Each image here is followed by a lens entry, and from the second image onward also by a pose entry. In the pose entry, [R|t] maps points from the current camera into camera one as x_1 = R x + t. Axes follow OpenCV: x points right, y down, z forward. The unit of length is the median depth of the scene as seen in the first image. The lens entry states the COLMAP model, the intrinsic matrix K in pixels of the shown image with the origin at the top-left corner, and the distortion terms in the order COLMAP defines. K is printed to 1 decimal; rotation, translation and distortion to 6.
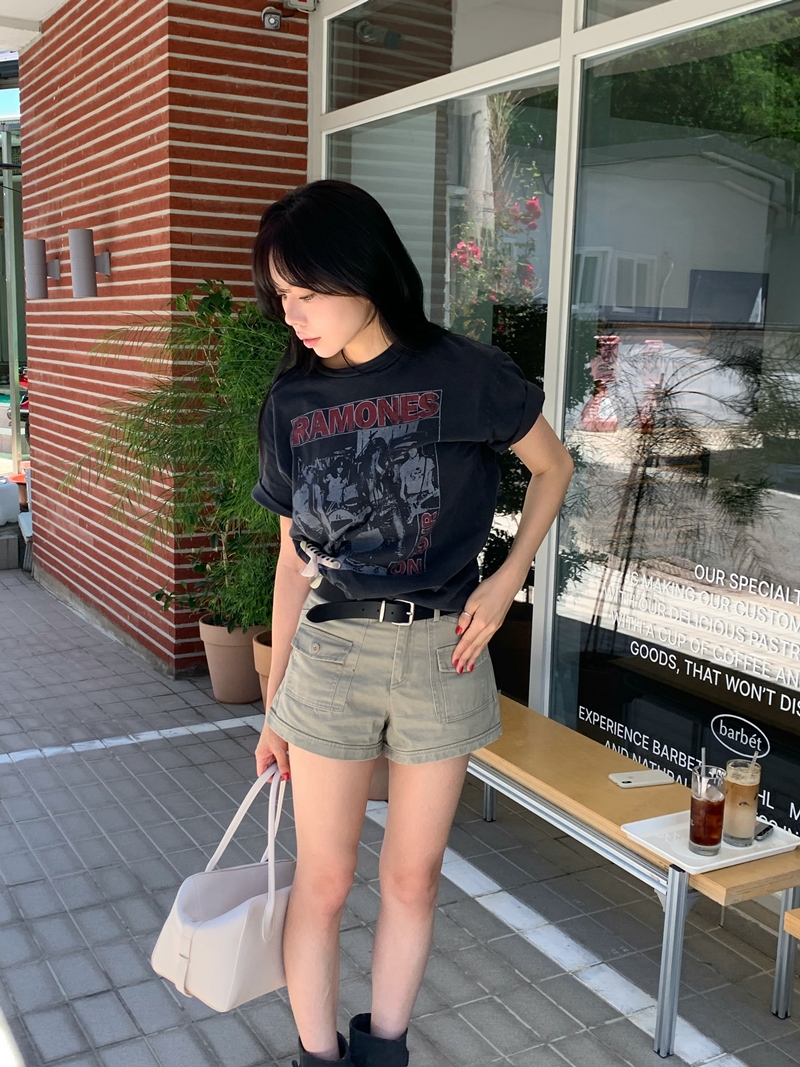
lens RADIAL K [[1212.2, 0, 390.7], [0, 1212.2, 538.4], [0, 0, 1]] dist [0.194413, -0.575015]
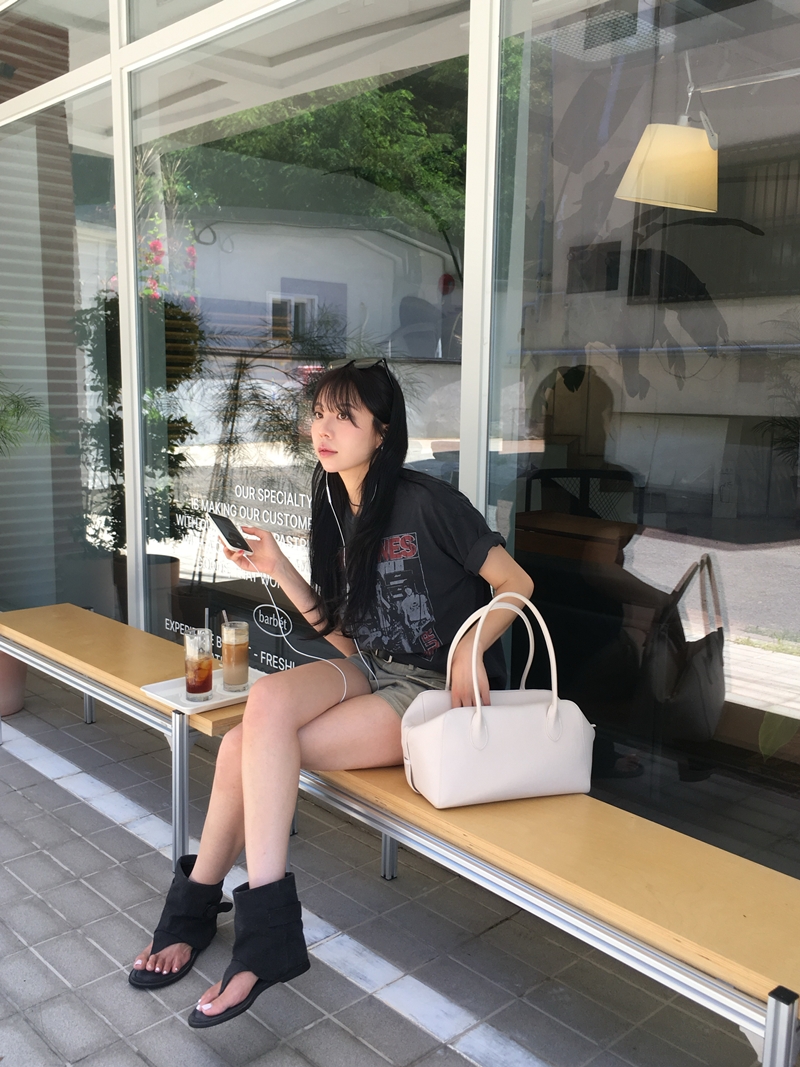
lens RADIAL K [[1005.2, 0, 400.0], [0, 1005.2, 533.5], [0, 0, 1]] dist [0.076473, -0.102271]
pose [[0.967385, -0.046155, 0.249072, 0.151489], [0.050209, 0.998689, -0.009943, 0.085280], [-0.248287, 0.022124, 0.968434, -0.006113]]
